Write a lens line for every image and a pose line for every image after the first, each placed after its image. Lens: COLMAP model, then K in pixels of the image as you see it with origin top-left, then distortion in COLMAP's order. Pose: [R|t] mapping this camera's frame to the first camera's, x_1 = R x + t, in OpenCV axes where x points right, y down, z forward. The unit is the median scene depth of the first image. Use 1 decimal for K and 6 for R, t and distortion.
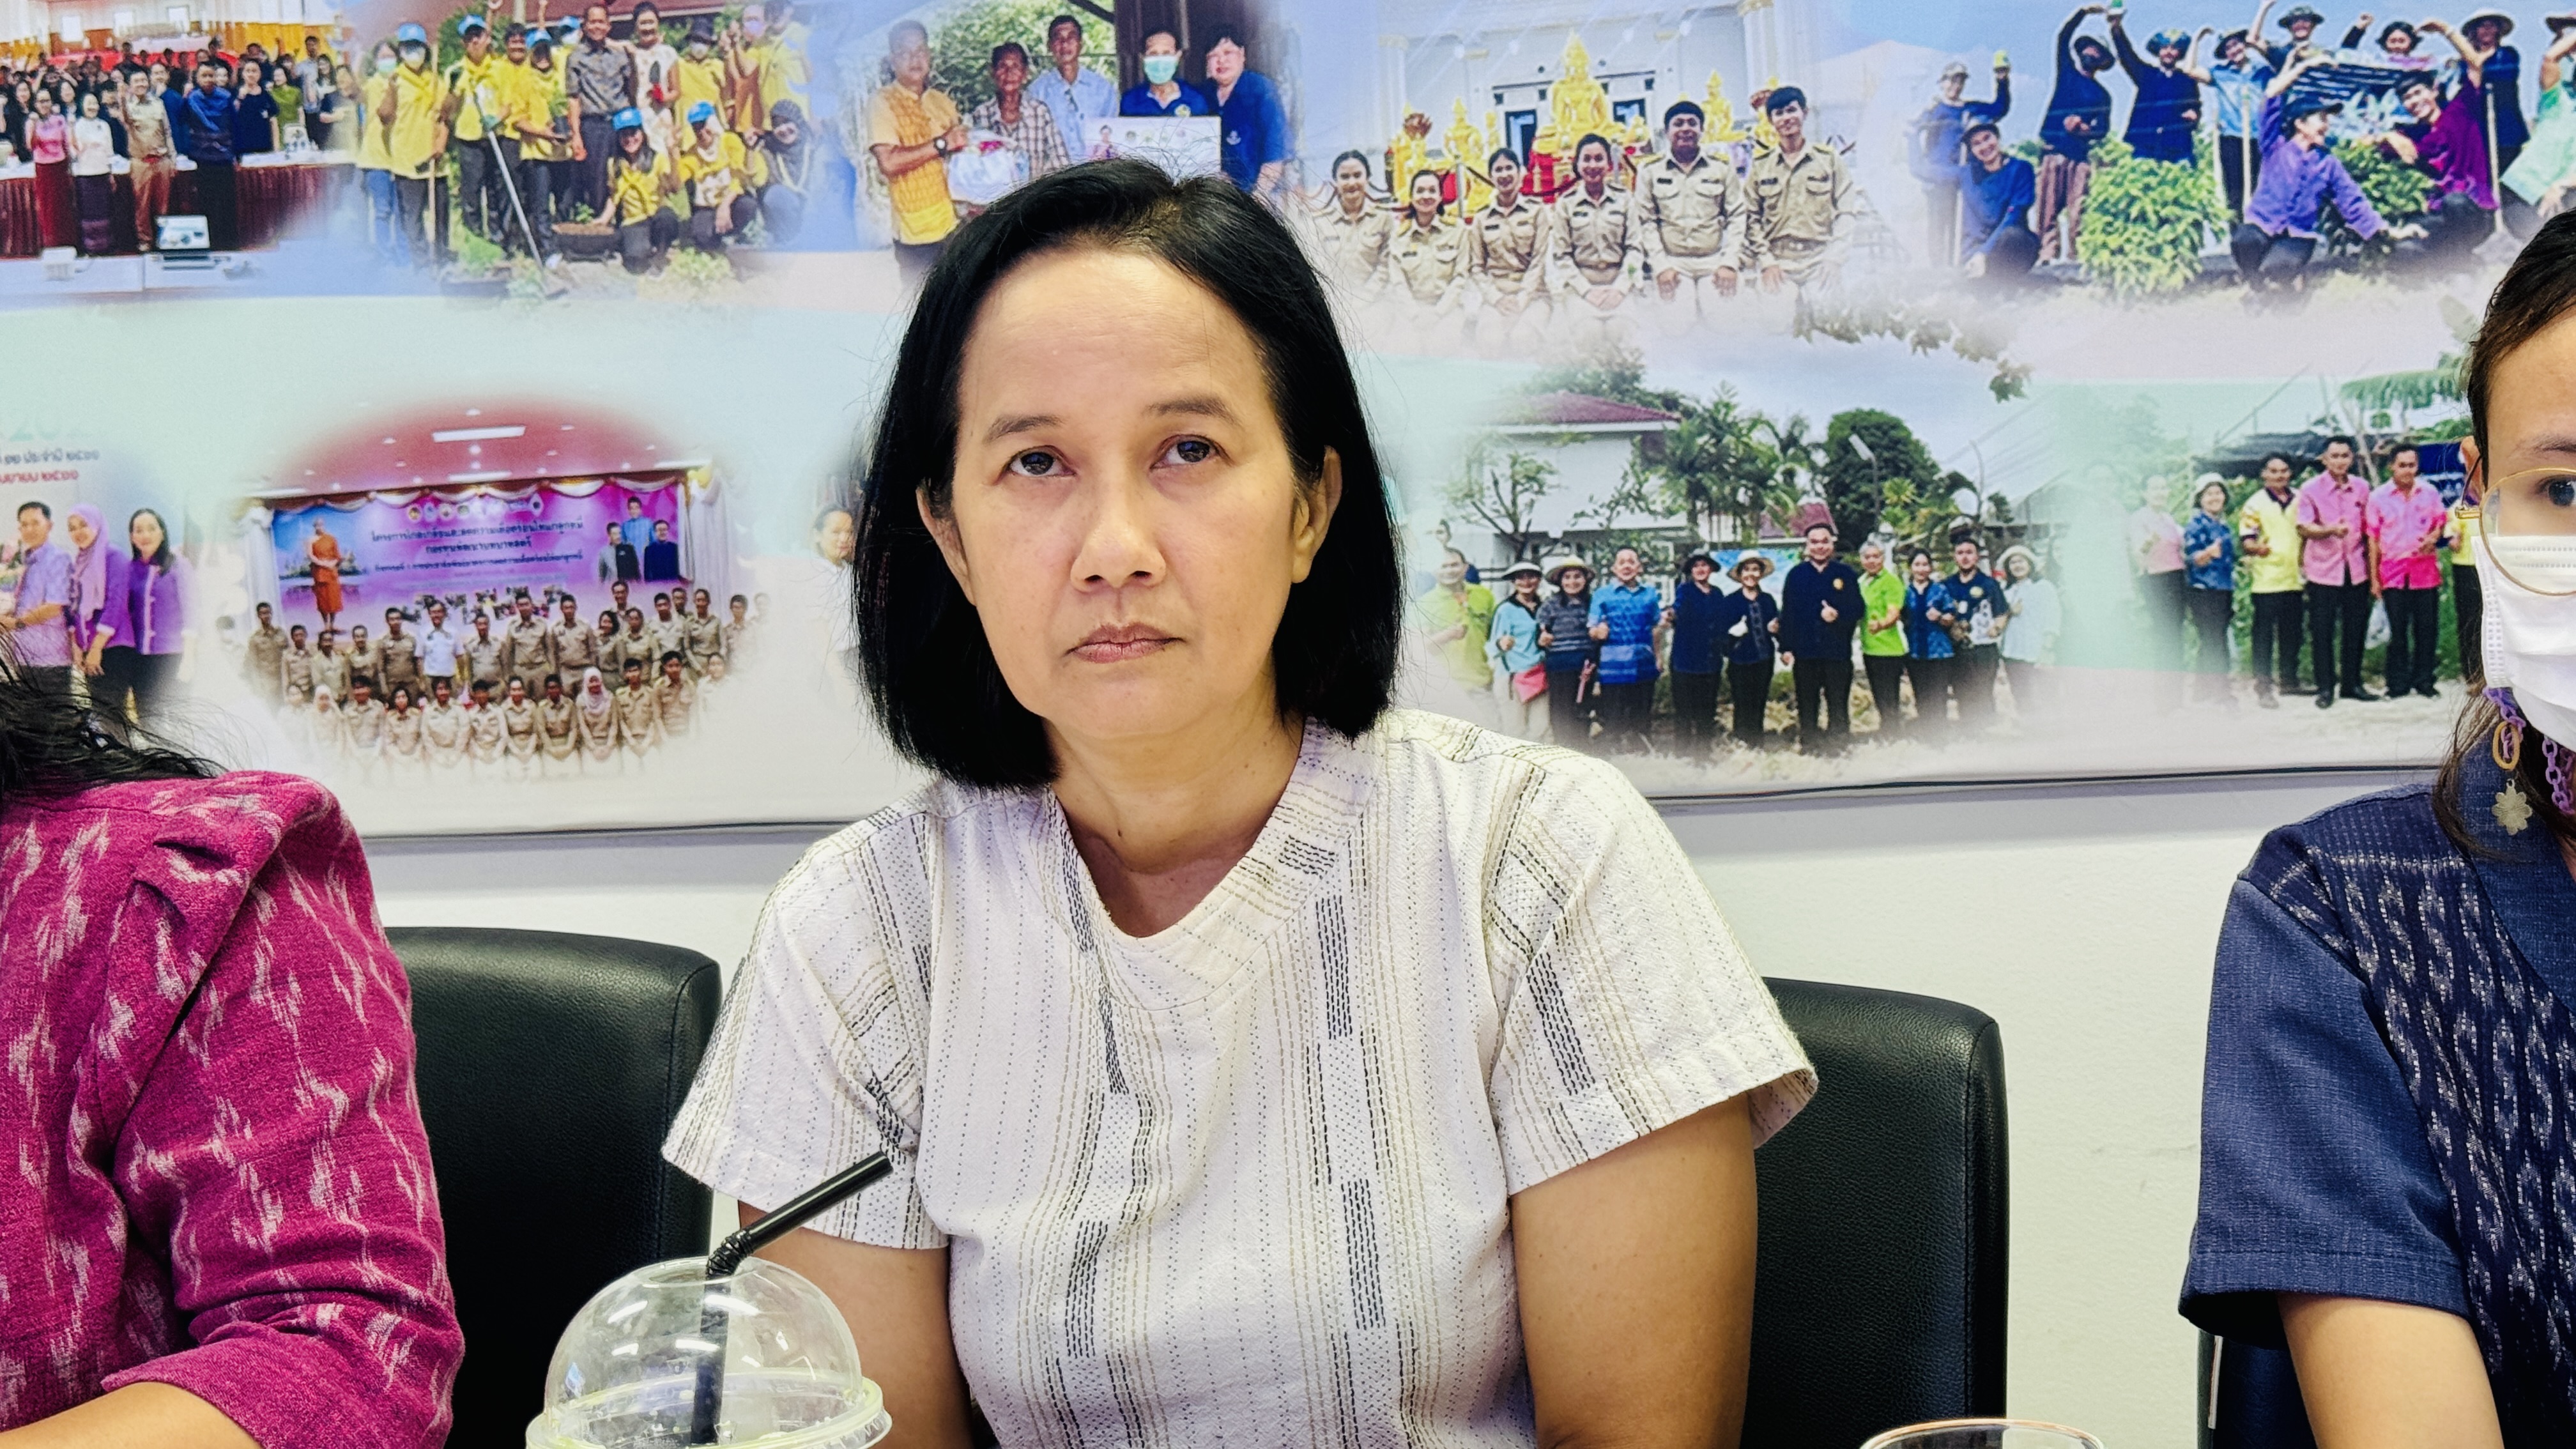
lens RADIAL K [[3589.6, 0, 1297.4], [0, 3589.6, 735.3], [0, 0, 1]] dist [0.118612, 0.000000]
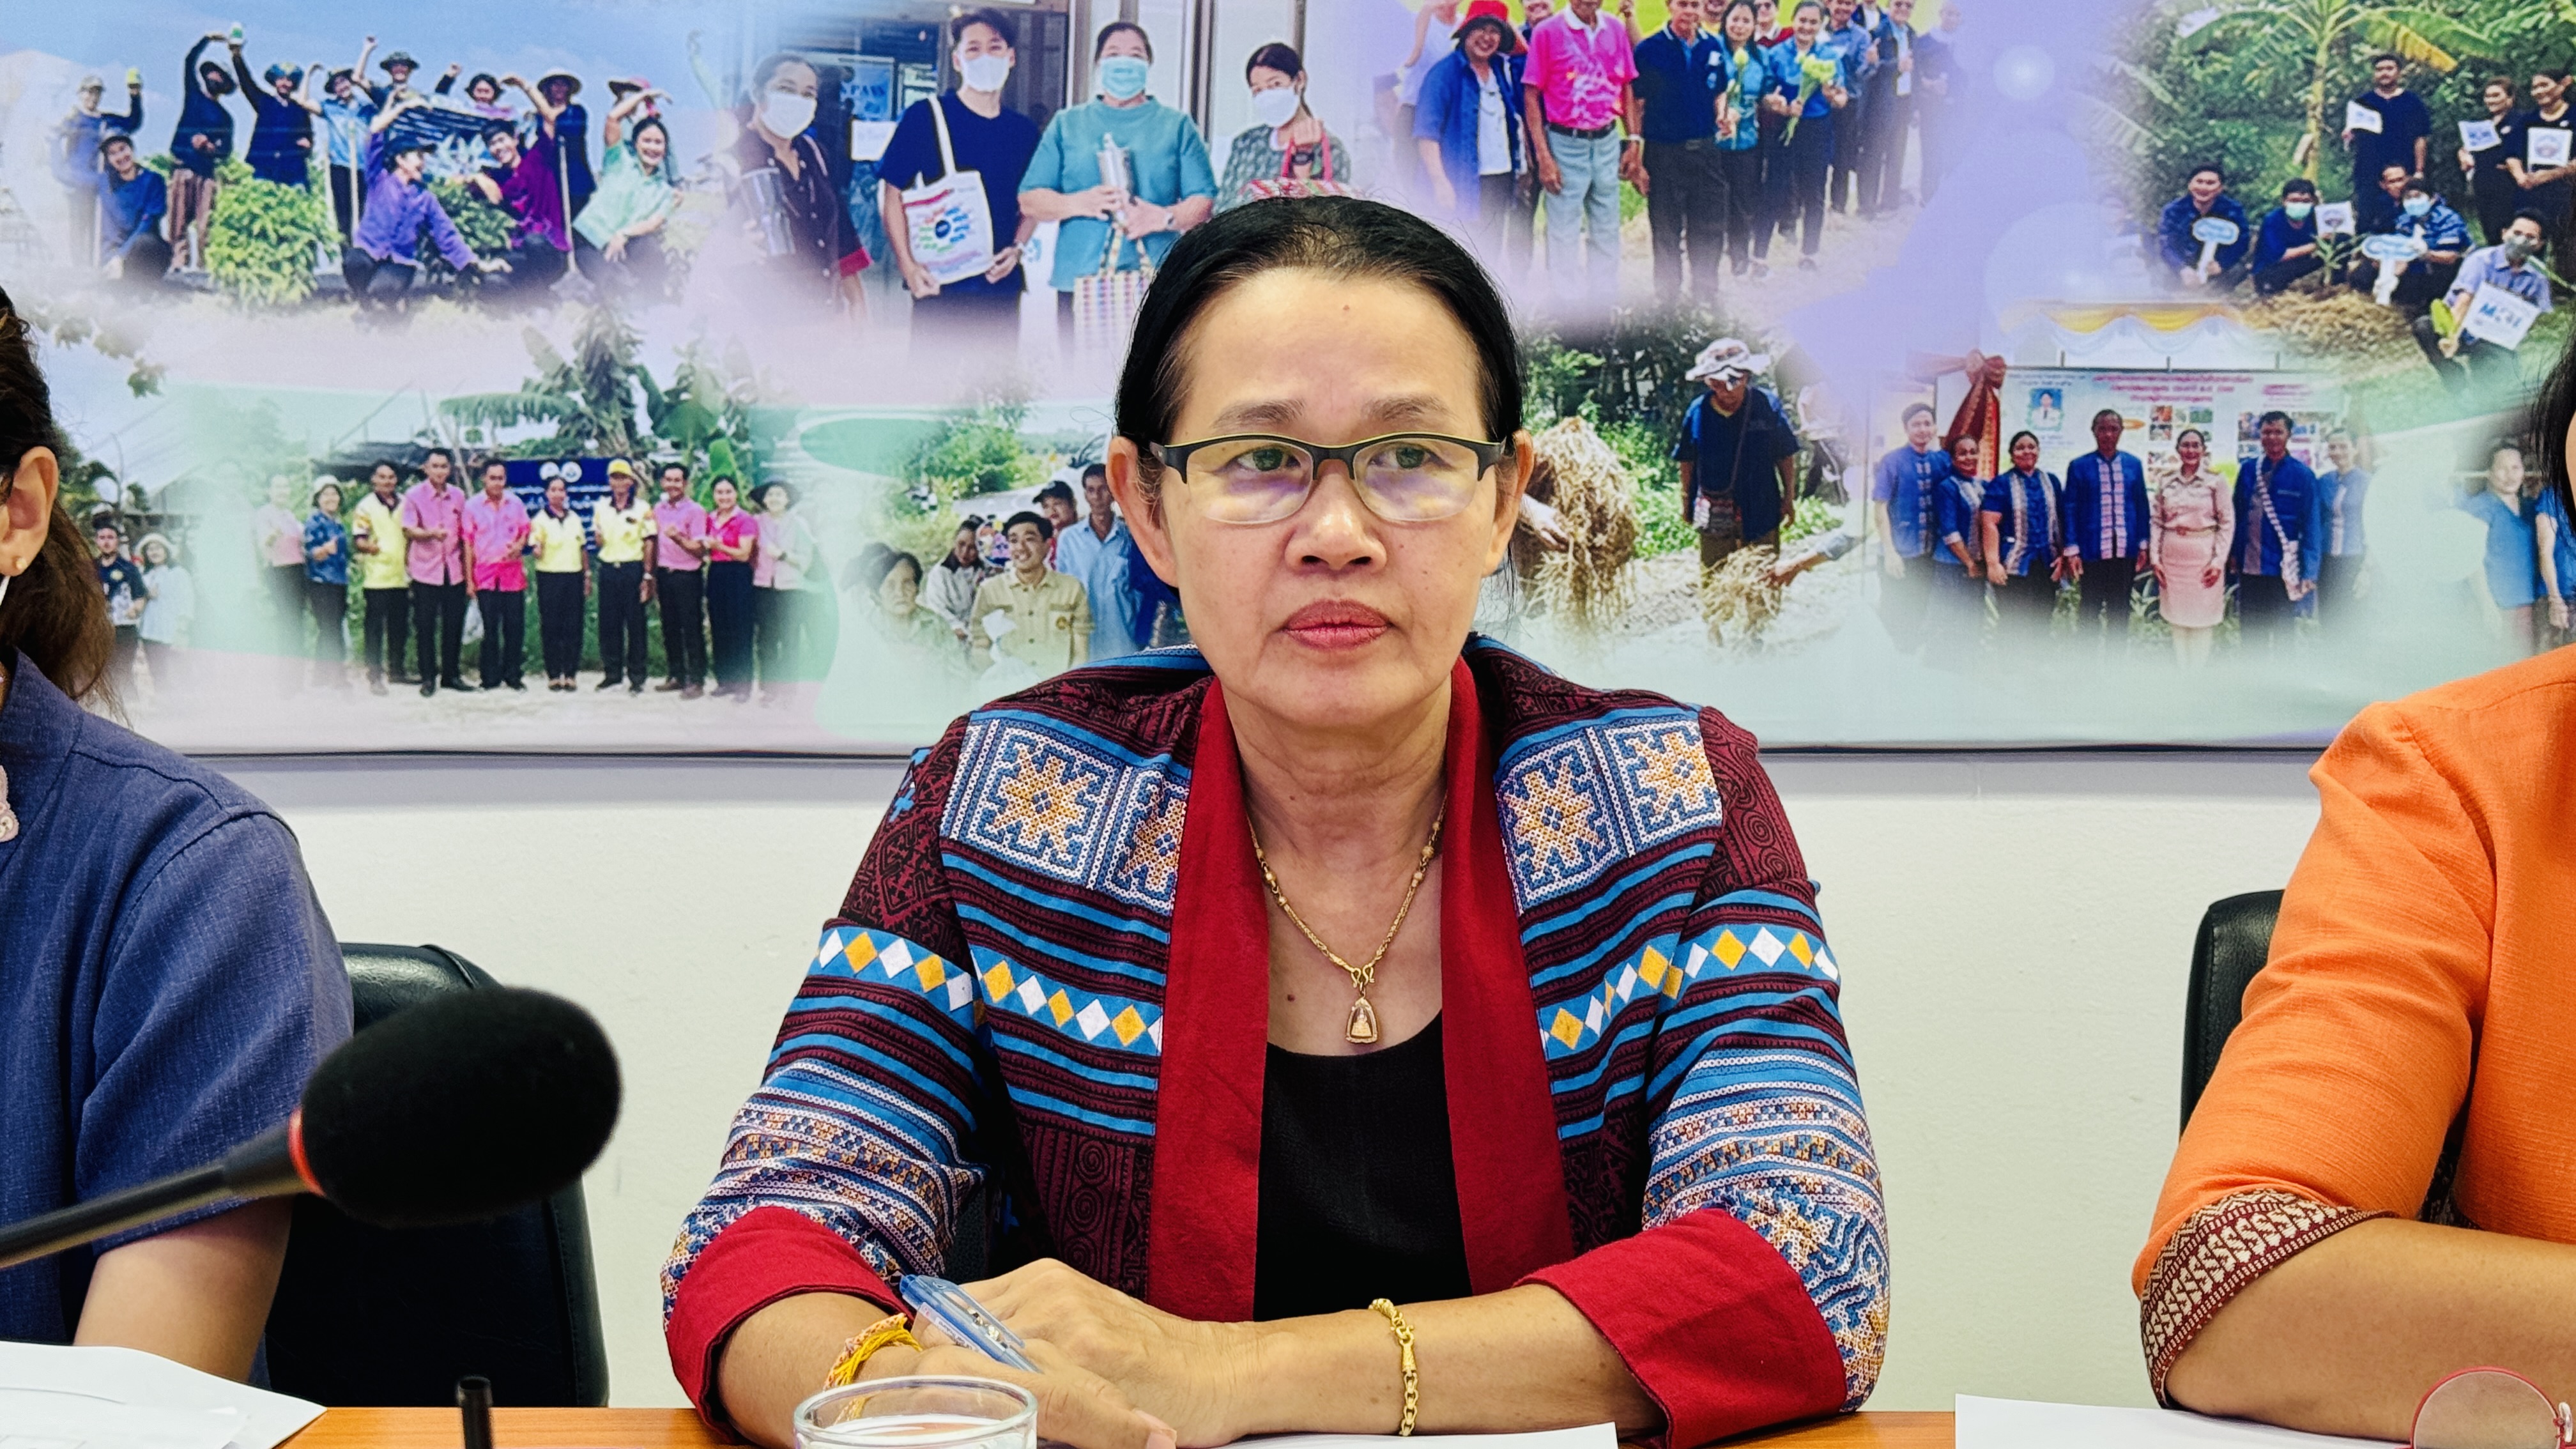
lens RADIAL K [[3589.6, 0, 1304.9], [0, 3589.6, 760.7], [0, 0, 1]] dist [0.118612, 0.000000]
pose [[0.984214, 0.033783, 0.173731, 0.341551], [-0.036211, 0.999286, 0.010819, -0.009080], [-0.173241, -0.016939, 0.984734, -0.115910]]
